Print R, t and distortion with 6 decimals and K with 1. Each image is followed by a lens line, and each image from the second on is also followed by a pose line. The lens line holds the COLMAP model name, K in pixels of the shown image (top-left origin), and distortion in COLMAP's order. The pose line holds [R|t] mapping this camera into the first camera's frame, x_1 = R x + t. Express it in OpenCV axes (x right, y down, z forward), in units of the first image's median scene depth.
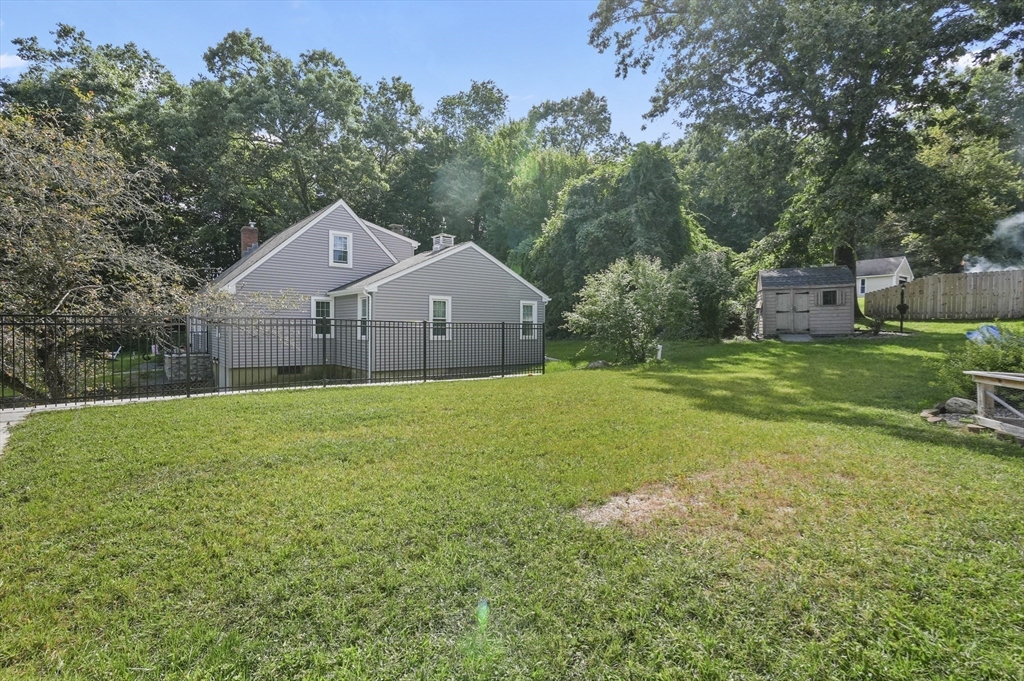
lens RADIAL K [[486.2, 0, 512.0], [0, 486.2, 340.5], [0, 0, 1]] dist [0.000832, 0.000667]
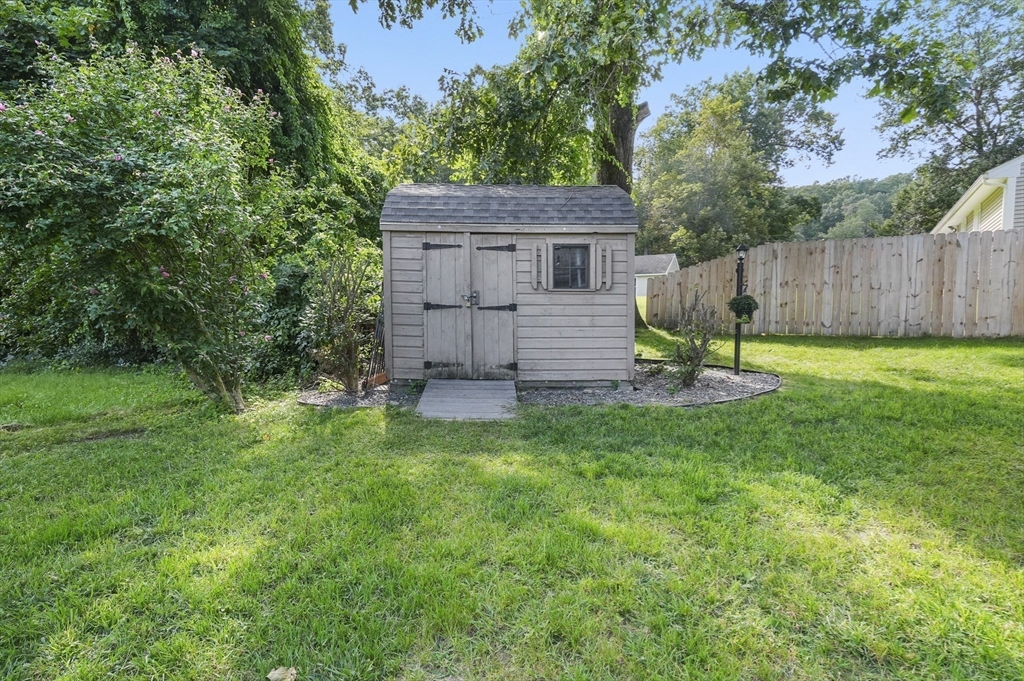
lens RADIAL K [[518.5, 0, 516.1], [0, 518.5, 346.7], [0, 0, 1]] dist [-0.002724, -0.000212]
pose [[0.913276, 0.005321, 0.407307, 0.469733], [-0.003235, 0.999978, -0.005810, -0.032164], [-0.407329, 0.003988, 0.913273, 0.687424]]
